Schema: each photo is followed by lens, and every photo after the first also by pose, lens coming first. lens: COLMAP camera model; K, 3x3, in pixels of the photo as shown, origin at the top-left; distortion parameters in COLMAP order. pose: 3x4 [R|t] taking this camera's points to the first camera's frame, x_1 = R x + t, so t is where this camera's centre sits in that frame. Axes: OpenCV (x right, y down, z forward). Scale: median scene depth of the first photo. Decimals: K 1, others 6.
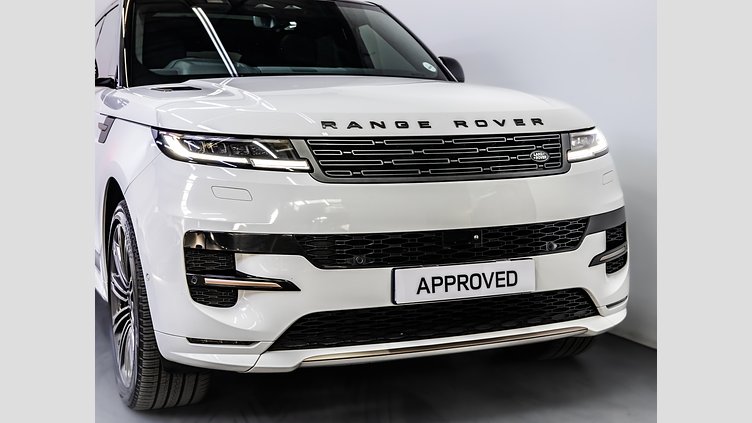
lens RADIAL K [[1030.2, 0, 371.9], [0, 1030.2, 243.9], [0, 0, 1]] dist [0.045778, 0.000000]
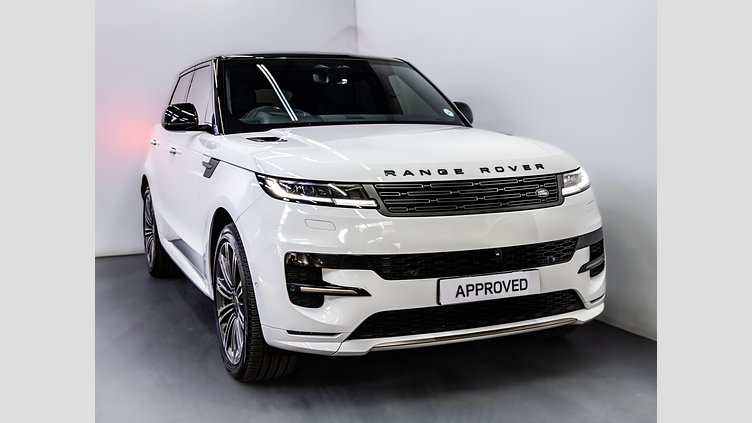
lens RADIAL K [[887.9, 0, 372.6], [0, 887.9, 213.4], [0, 0, 1]] dist [-0.059183, 0.000000]
pose [[0.999946, -0.004607, 0.009313, -0.073720], [0.004685, 0.999954, -0.008366, -0.051180], [-0.009274, 0.008409, 0.999922, -0.167263]]
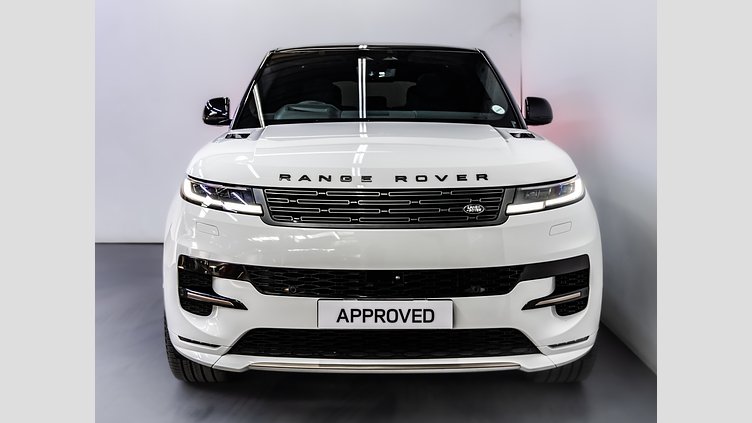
lens RADIAL K [[887.9, 0, 345.2], [0, 887.9, 233.7], [0, 0, 1]] dist [-0.059183, 0.000000]
pose [[0.909083, 0.067063, -0.411183, 0.451328], [-0.058146, 0.997723, 0.034173, -0.086111], [0.412538, -0.007157, 0.910912, 0.061725]]
